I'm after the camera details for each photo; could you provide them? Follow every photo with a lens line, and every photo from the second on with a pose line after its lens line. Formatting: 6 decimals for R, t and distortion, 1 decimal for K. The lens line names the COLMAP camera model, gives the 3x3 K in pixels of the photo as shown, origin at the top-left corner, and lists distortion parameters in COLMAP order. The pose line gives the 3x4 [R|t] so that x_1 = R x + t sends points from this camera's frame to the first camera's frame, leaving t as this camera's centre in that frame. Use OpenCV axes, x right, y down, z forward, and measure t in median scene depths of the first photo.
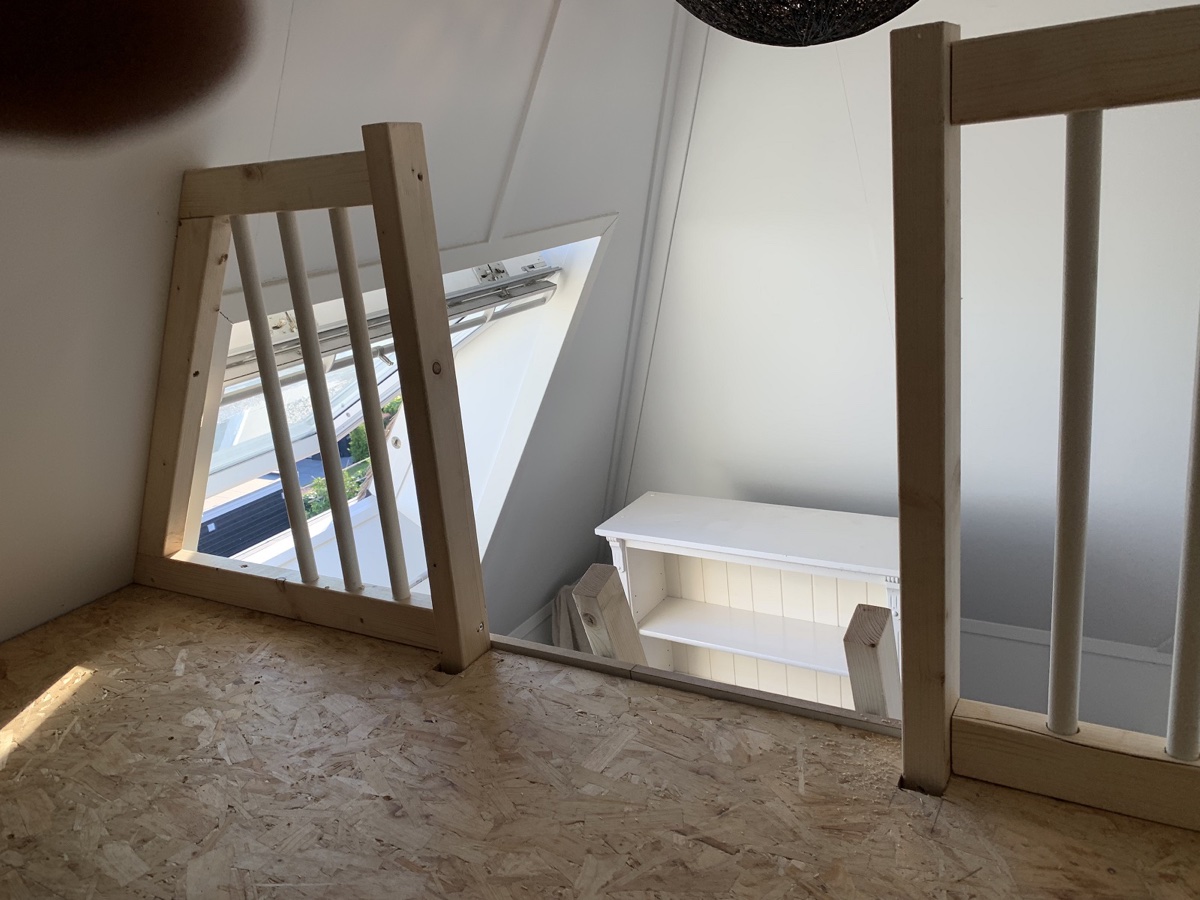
lens RADIAL K [[916.0, 0, 598.9], [0, 916.0, 448.8], [0, 0, 1]] dist [0.009115, -0.007899]
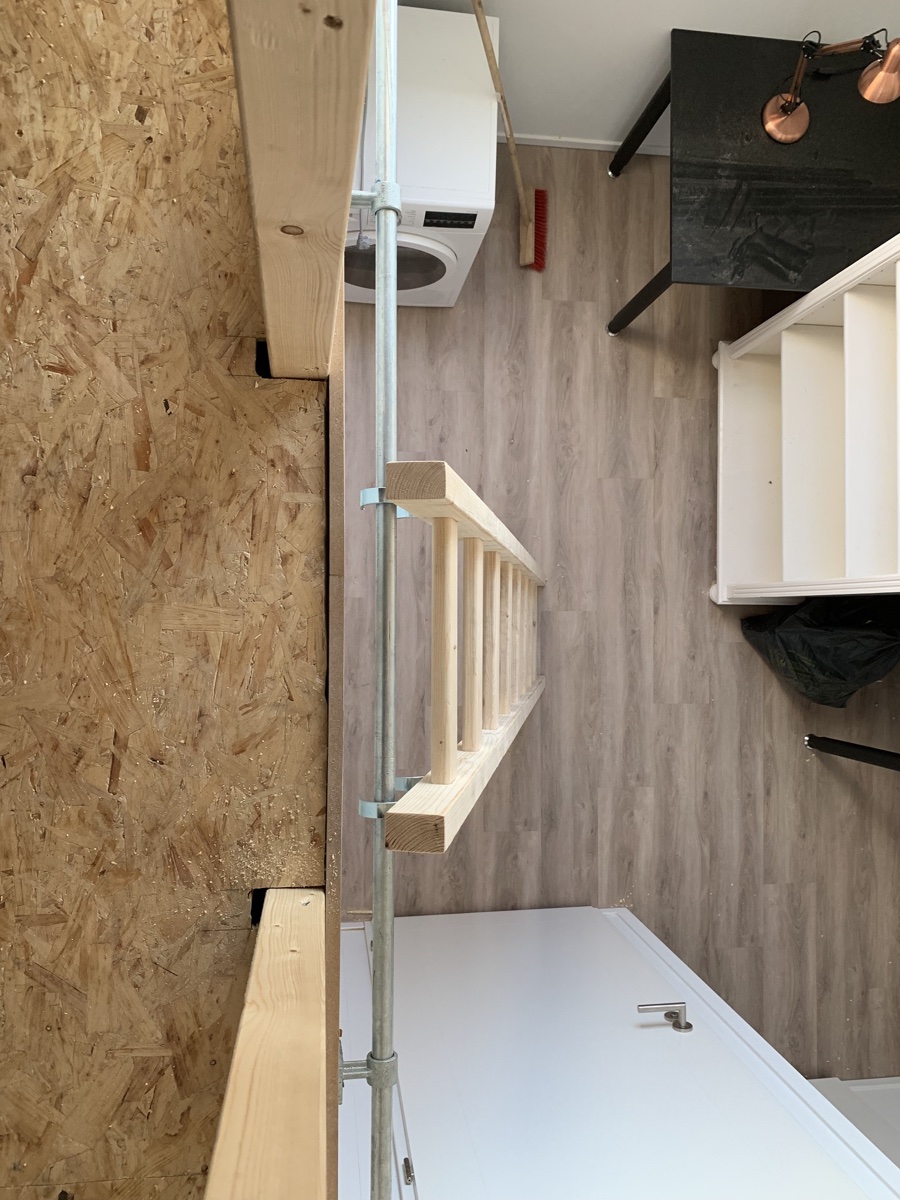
lens RADIAL K [[916.0, 0, 450.4], [0, 916.0, 602.5], [0, 0, 1]] dist [0.009115, -0.007899]
pose [[0.485900, 0.857560, 0.168796, -0.045645], [-0.433454, 0.068735, 0.898550, -0.800395], [0.758959, -0.509771, 0.405111, 0.959430]]
